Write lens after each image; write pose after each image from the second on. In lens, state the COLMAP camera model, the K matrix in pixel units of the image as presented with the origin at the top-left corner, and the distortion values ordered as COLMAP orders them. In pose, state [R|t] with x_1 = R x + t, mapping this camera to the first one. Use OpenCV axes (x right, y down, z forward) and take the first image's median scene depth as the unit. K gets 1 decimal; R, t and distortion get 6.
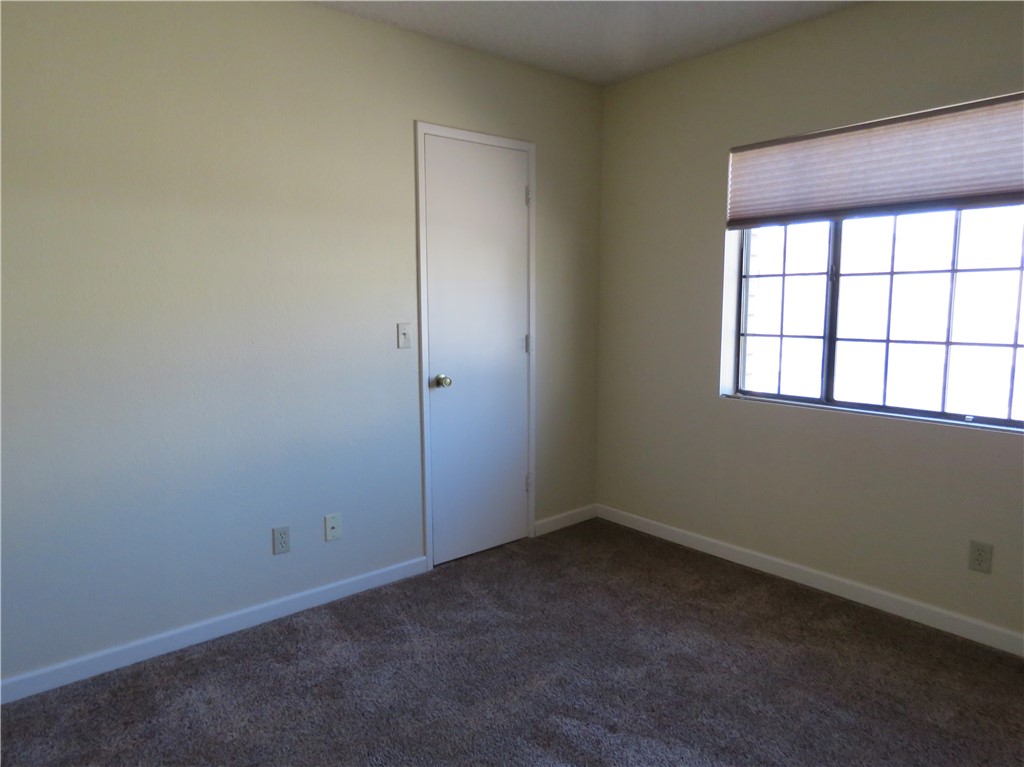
lens RADIAL K [[663.4, 0, 508.3], [0, 663.4, 385.2], [0, 0, 1]] dist [-0.008401, 0.003345]
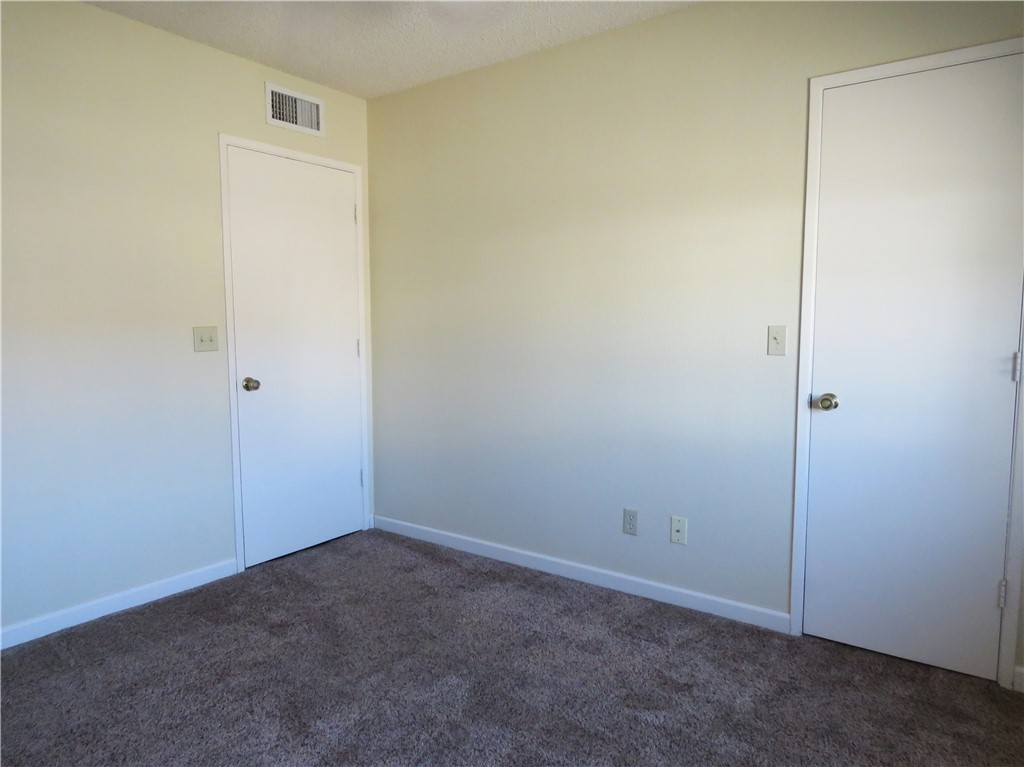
lens RADIAL K [[663.4, 0, 510.8], [0, 663.4, 386.6], [0, 0, 1]] dist [-0.008401, 0.003345]
pose [[0.249415, 0.096509, -0.963576, 0.651327], [-0.125833, 0.989816, 0.066566, -0.034250], [0.960187, 0.104647, 0.259019, 0.522861]]
